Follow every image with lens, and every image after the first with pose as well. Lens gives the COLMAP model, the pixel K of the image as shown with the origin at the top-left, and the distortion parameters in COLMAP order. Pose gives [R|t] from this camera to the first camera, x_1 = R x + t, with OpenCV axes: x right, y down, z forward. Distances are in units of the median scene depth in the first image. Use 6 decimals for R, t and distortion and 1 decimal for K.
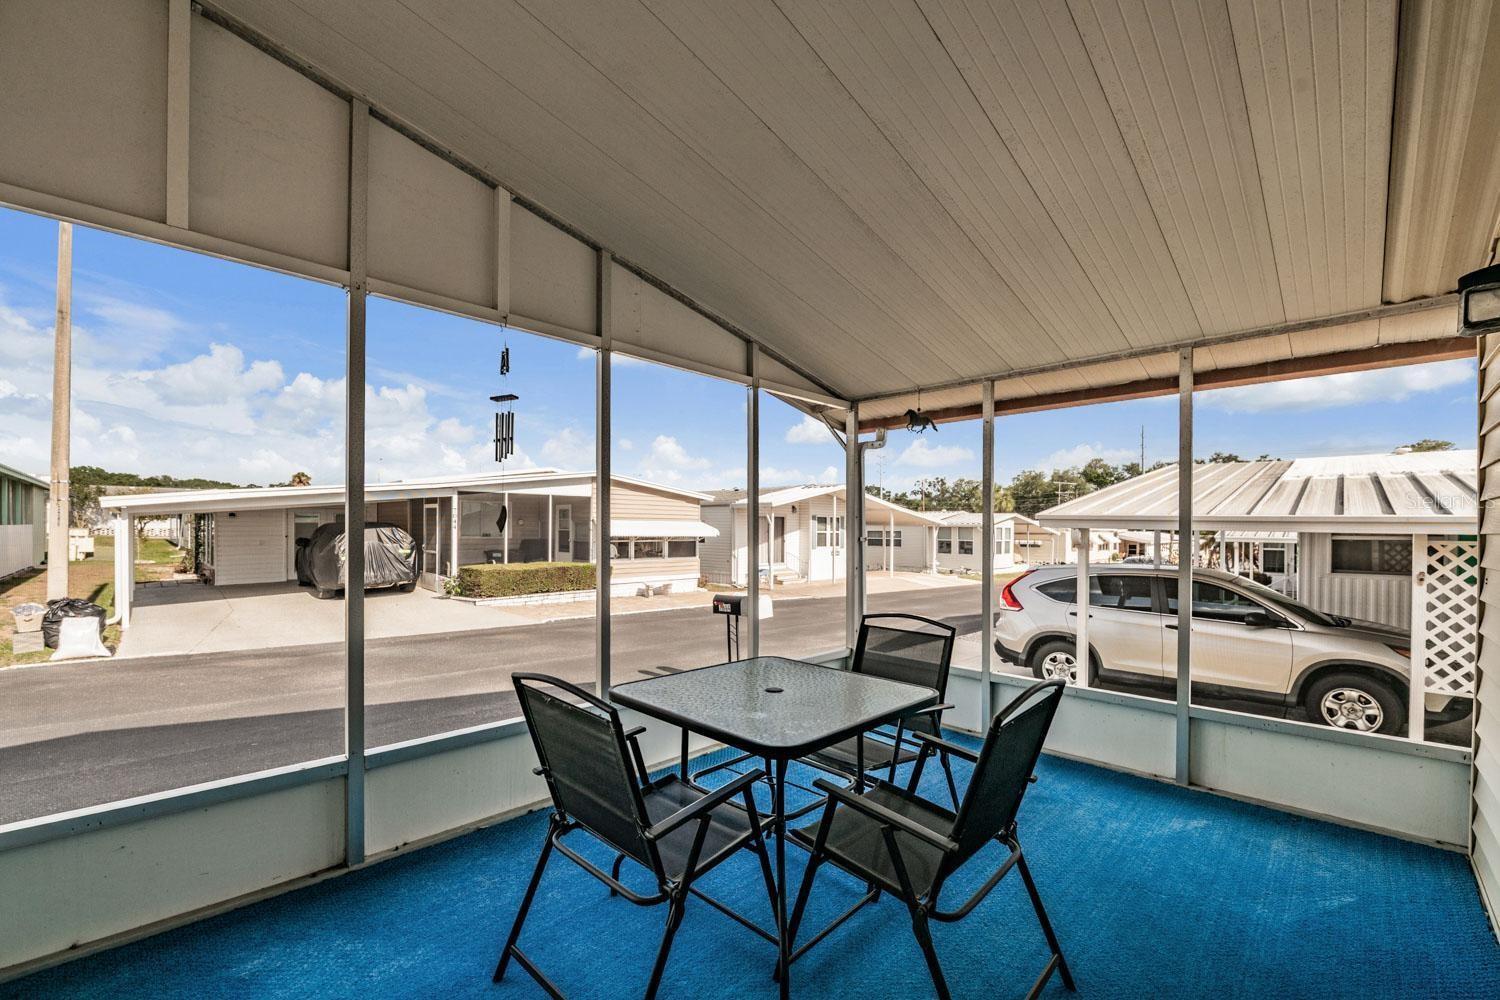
lens RADIAL K [[620.8, 0, 749.5], [0, 620.8, 533.8], [0, 0, 1]] dist [0.000631, -0.000096]
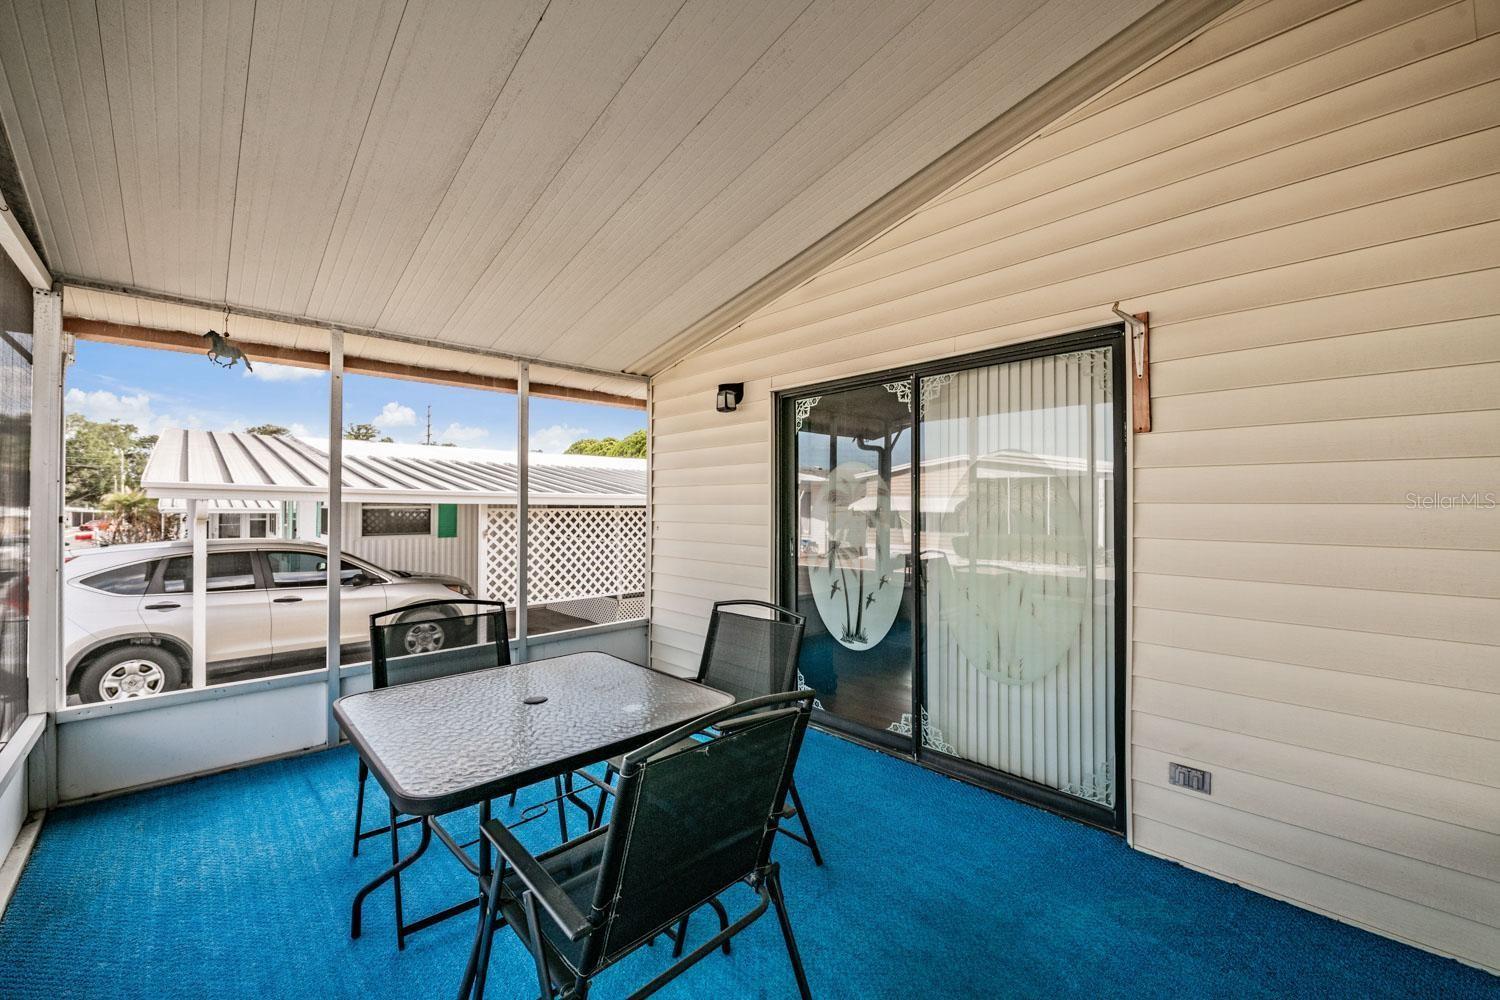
lens RADIAL K [[592.2, 0, 753.6], [0, 592.2, 497.6], [0, 0, 1]] dist [0.000666, -0.006787]
pose [[0.023776, 0.006446, 0.999697, -0.307862], [0.007498, 0.999950, -0.006626, -0.002224], [-0.999689, 0.007653, 0.023727, 0.295710]]
